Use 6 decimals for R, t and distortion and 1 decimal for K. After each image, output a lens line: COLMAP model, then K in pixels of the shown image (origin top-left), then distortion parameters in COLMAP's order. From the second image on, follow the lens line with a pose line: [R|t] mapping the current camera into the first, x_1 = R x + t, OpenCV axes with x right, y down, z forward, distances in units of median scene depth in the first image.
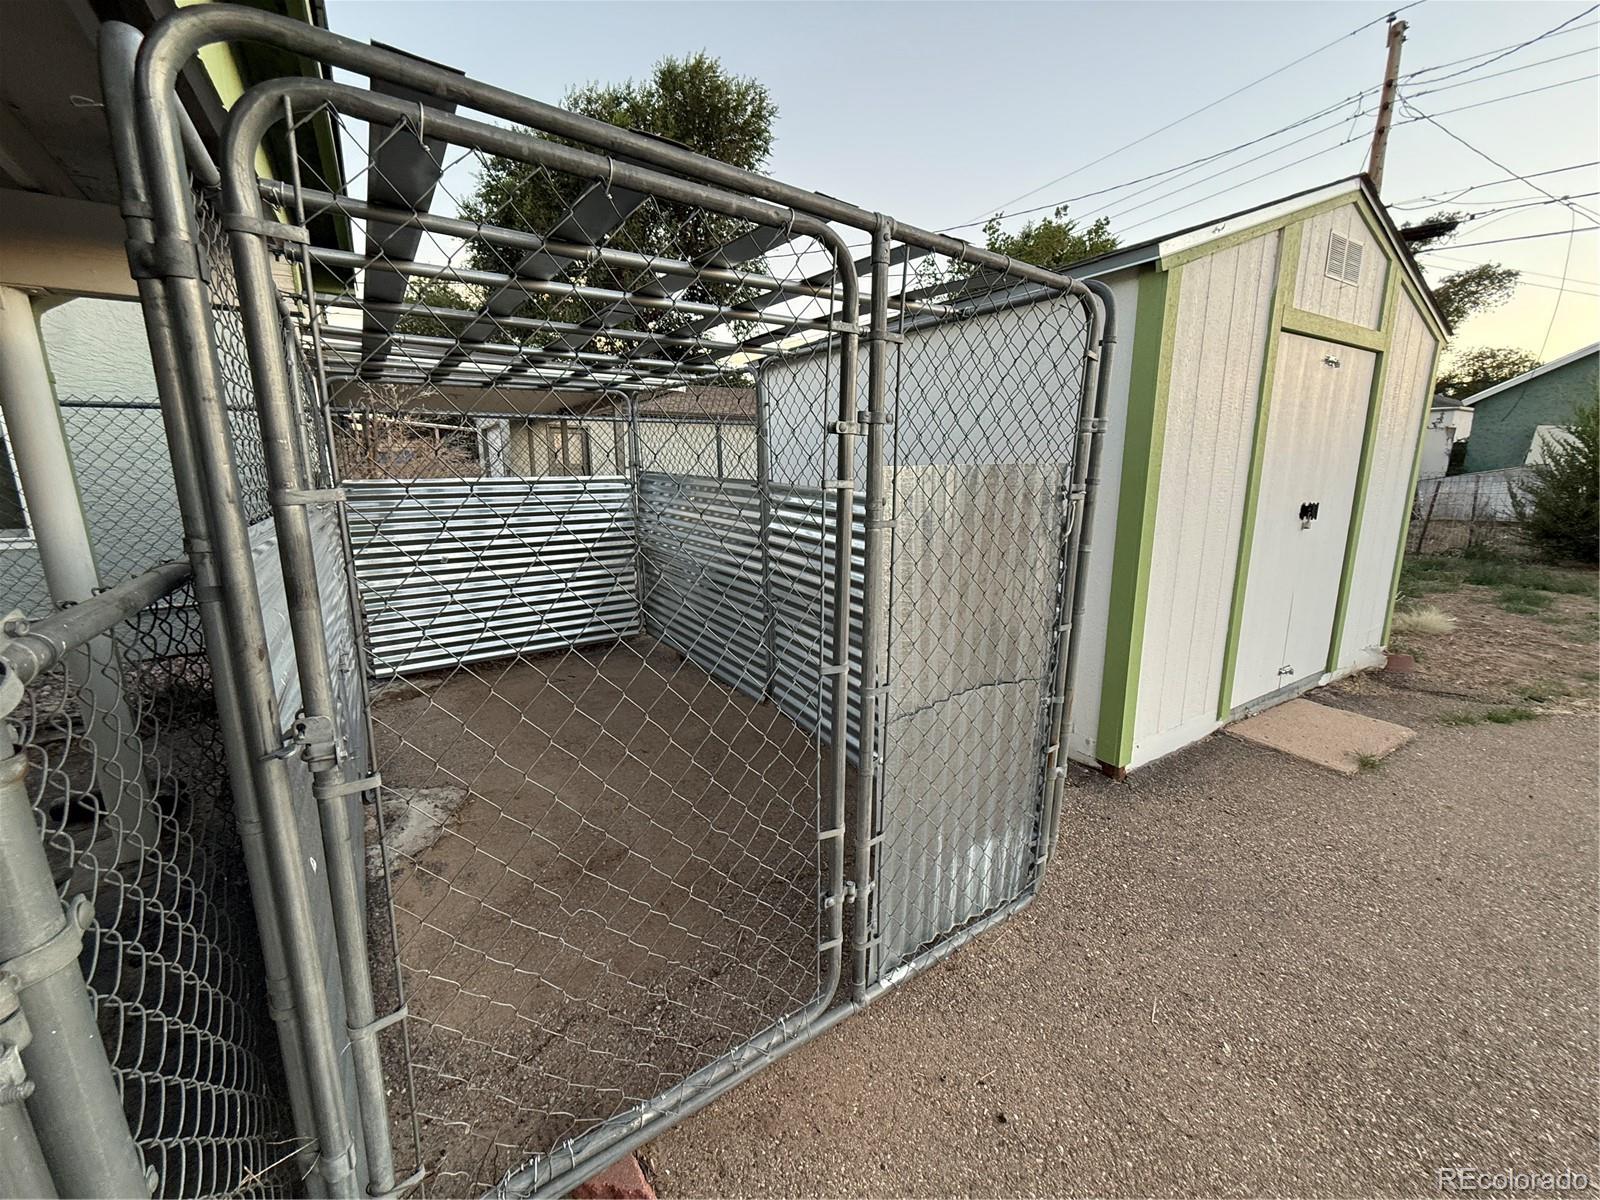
lens RADIAL K [[639.1, 0, 801.9], [0, 639.1, 598.3], [0, 0, 1]] dist [-0.000064, 0.000490]
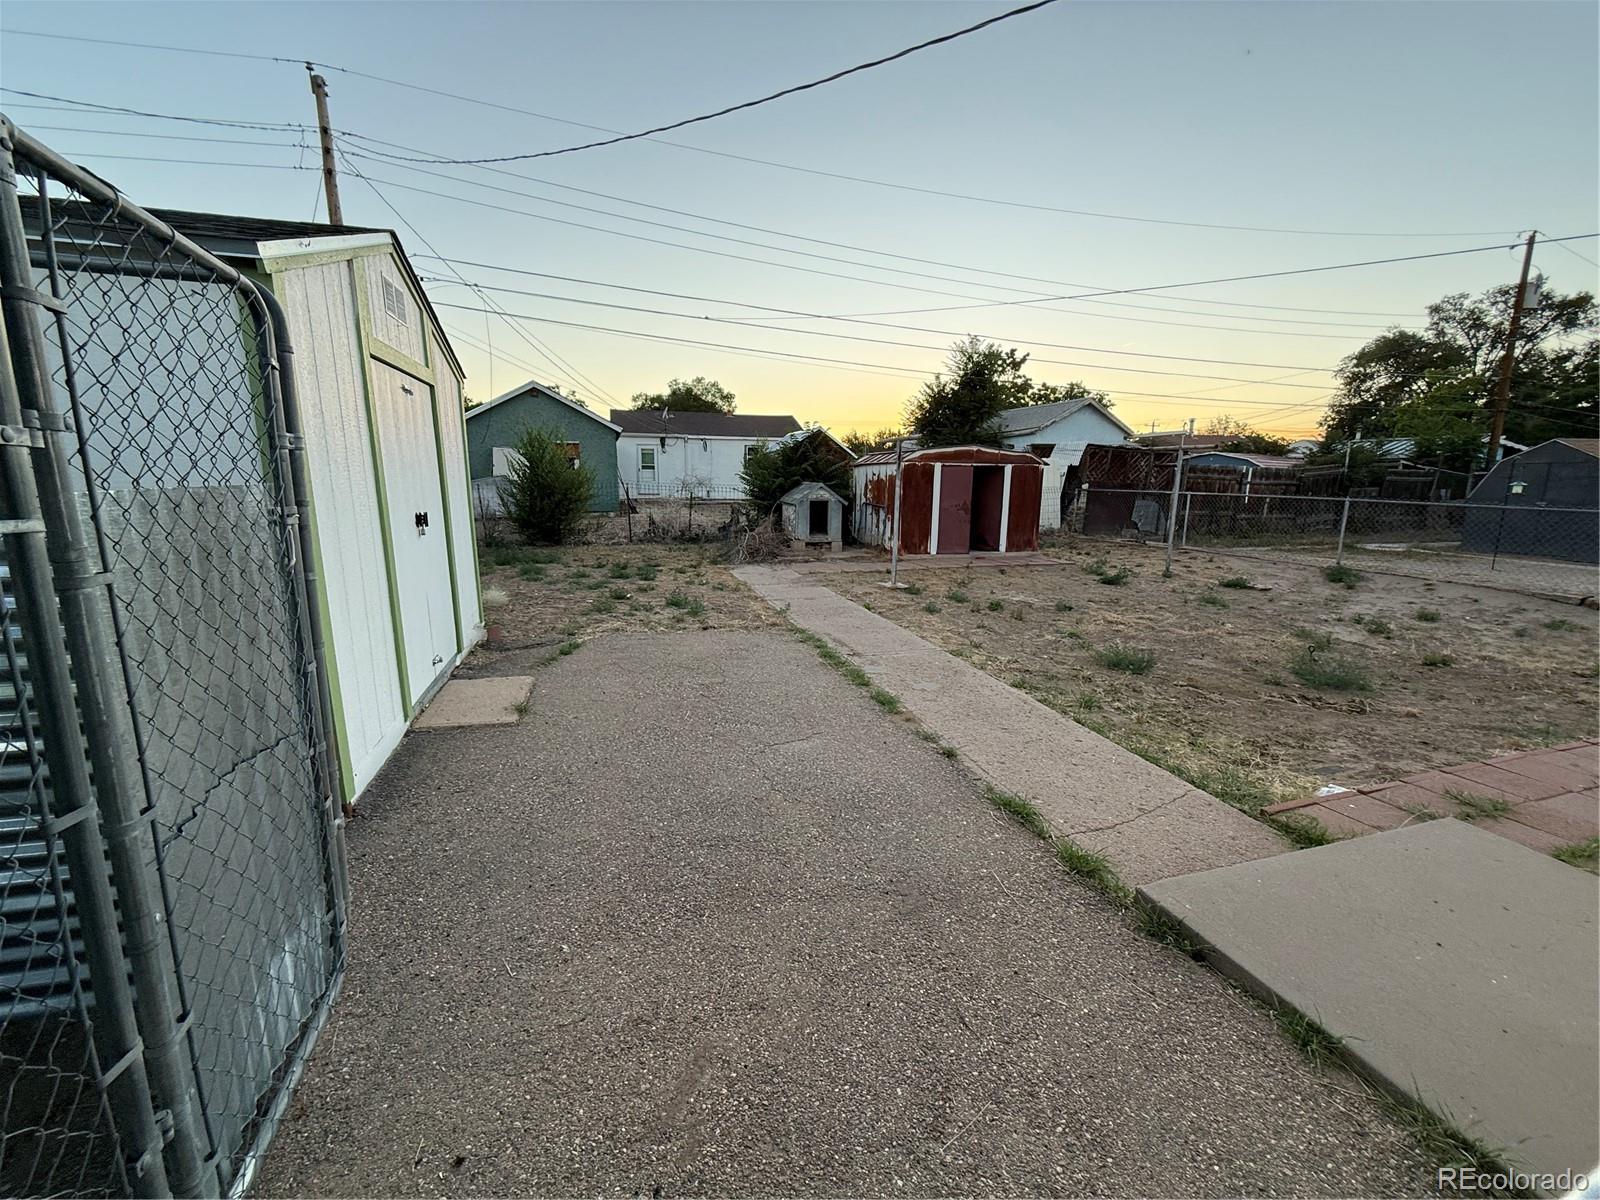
lens RADIAL K [[639.1, 0, 803.4], [0, 639.1, 597.6], [0, 0, 1]] dist [-0.000064, 0.000490]
pose [[0.266283, -0.176486, 0.947600, -0.156068], [0.188595, 0.973633, 0.128338, -0.022004], [-0.945265, 0.144538, 0.292546, 0.049767]]
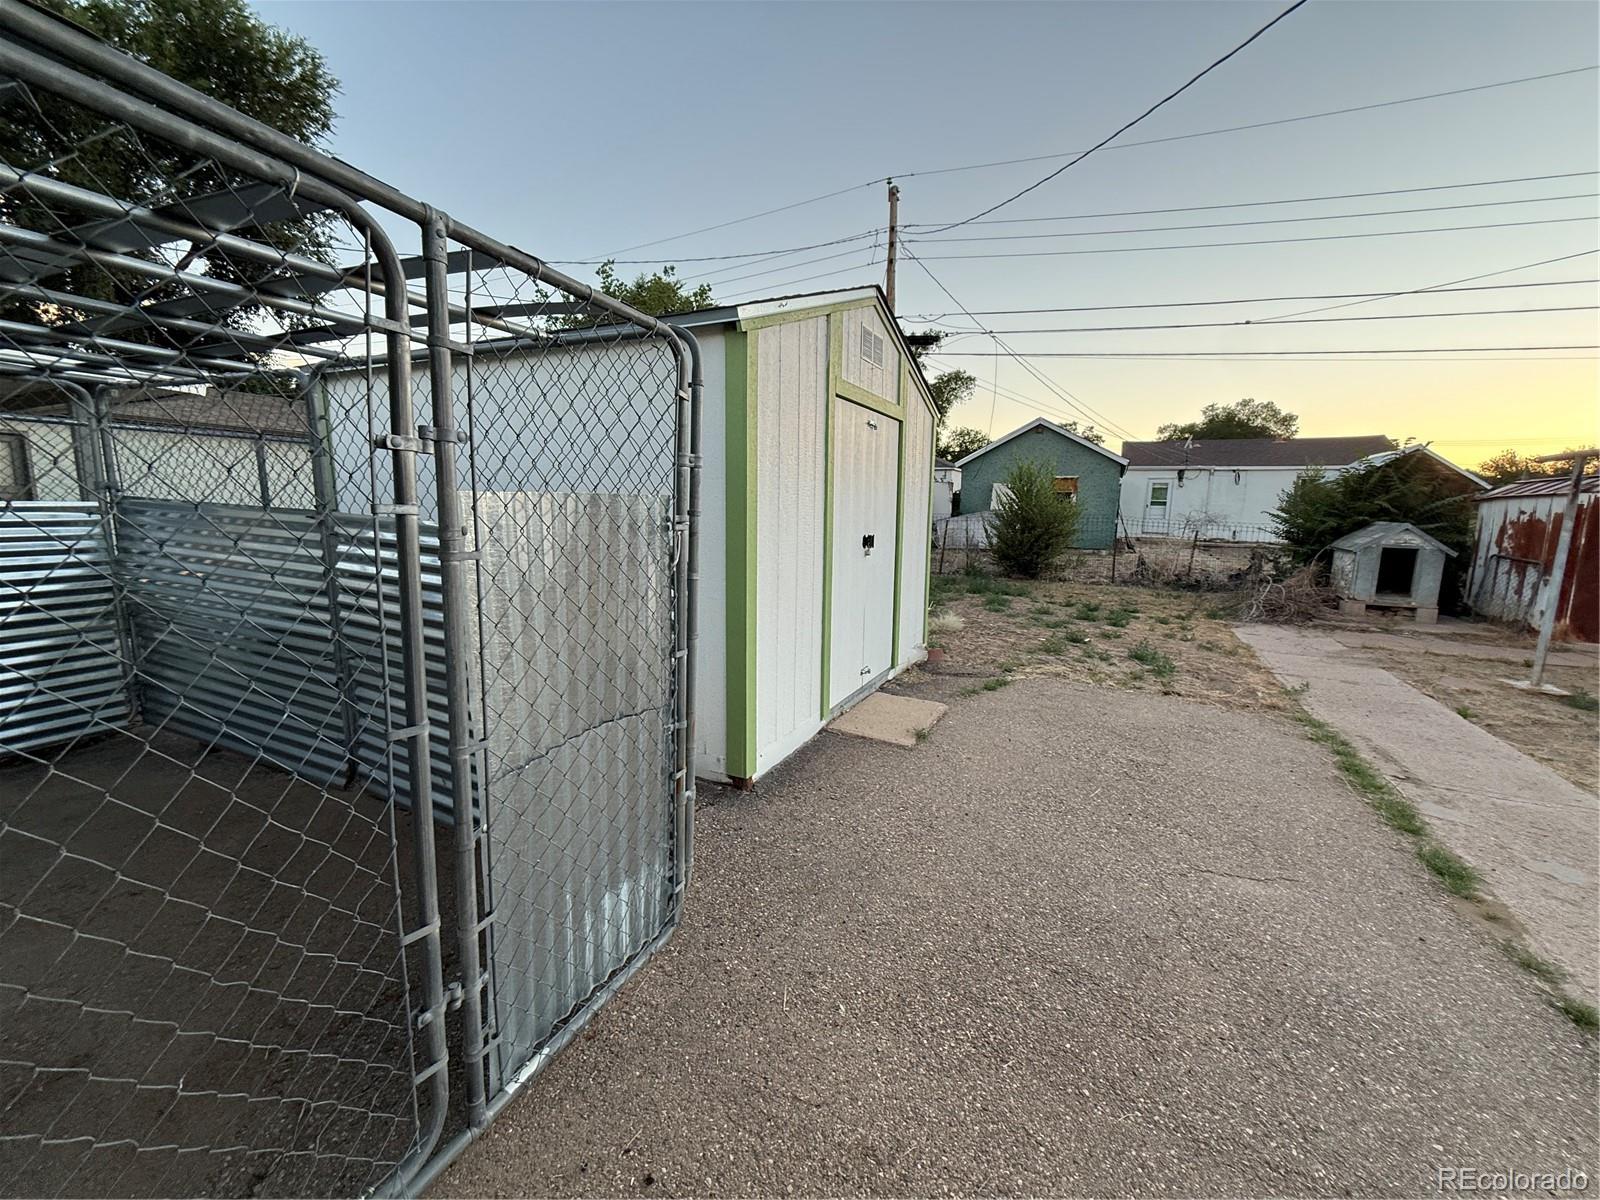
lens RADIAL K [[639.1, 0, 802.9], [0, 639.1, 597.9], [0, 0, 1]] dist [-0.000064, 0.000490]
pose [[0.851706, -0.056190, 0.520998, 0.031100], [0.085725, 0.995781, -0.032745, 0.004761], [-0.516960, 0.072551, 0.852929, 0.008562]]
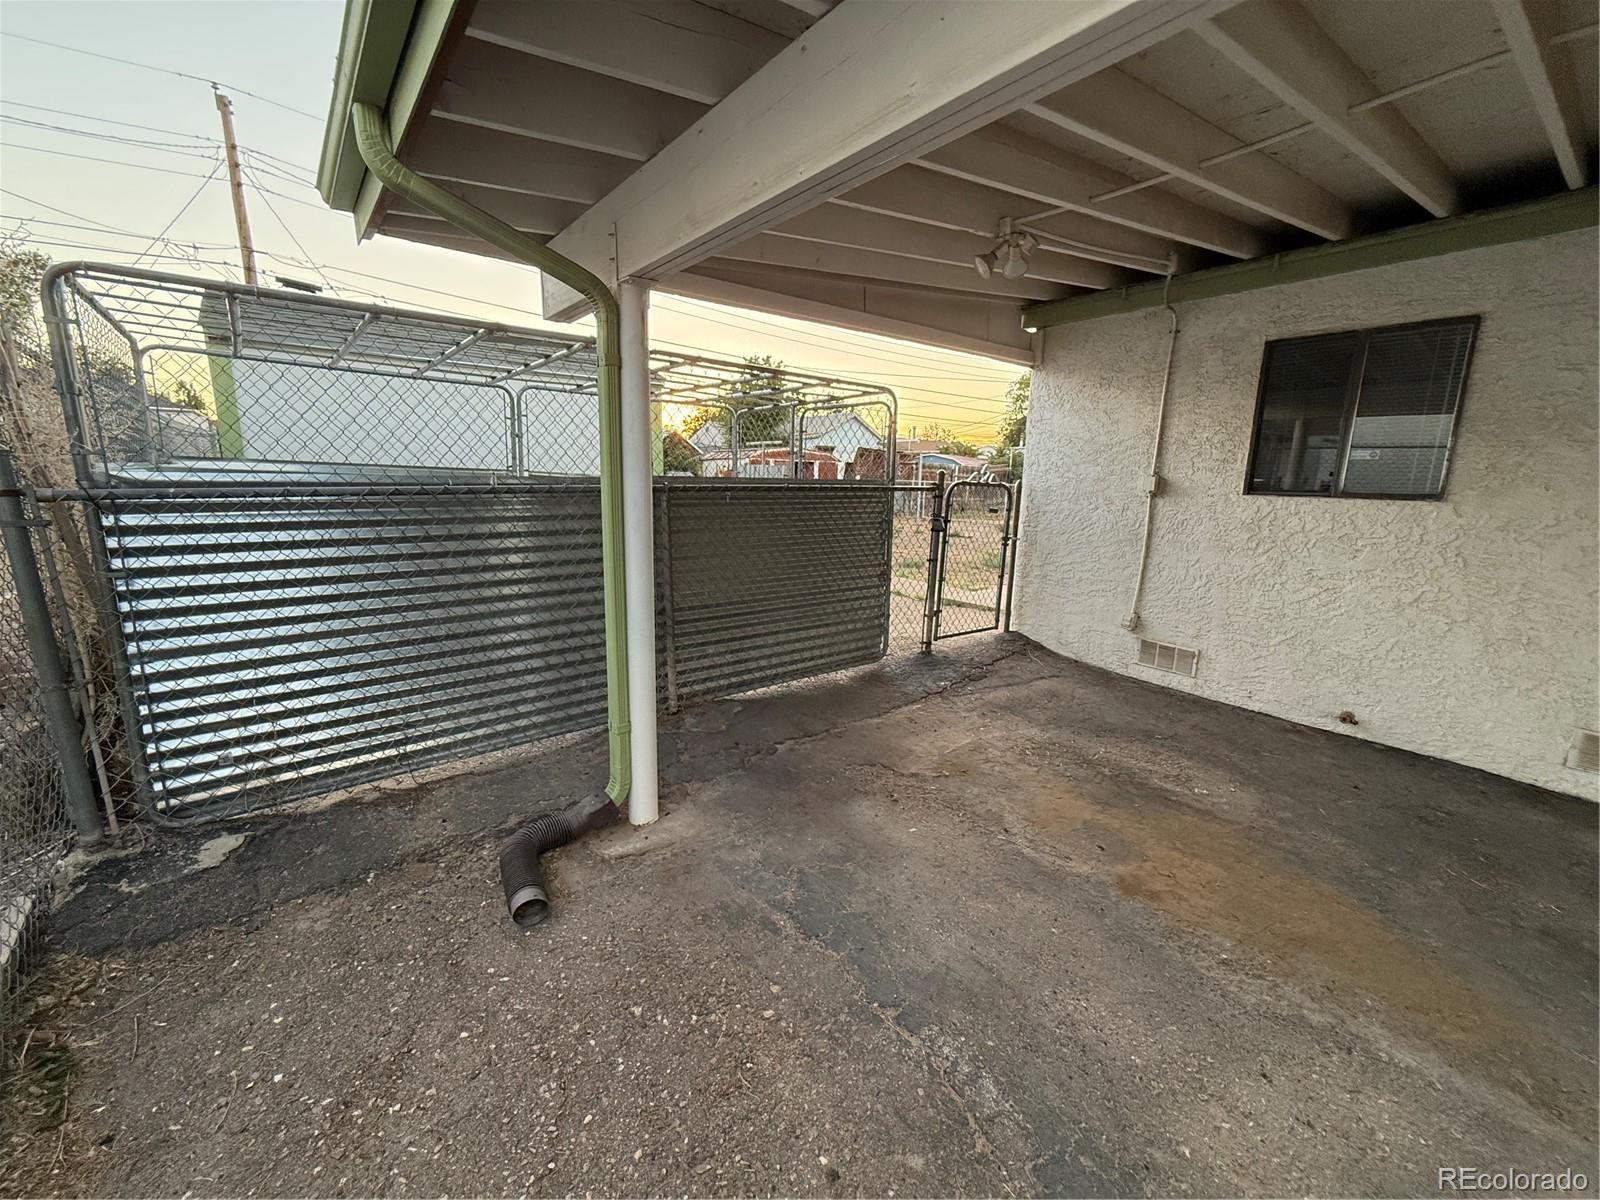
lens RADIAL K [[639.1, 0, 805.1], [0, 639.1, 597.8], [0, 0, 1]] dist [-0.000064, 0.000490]
pose [[-0.107364, -0.190322, 0.975833, -1.790948], [0.184703, 0.960602, 0.207673, -0.111759], [-0.976912, 0.202536, -0.067981, 0.648503]]
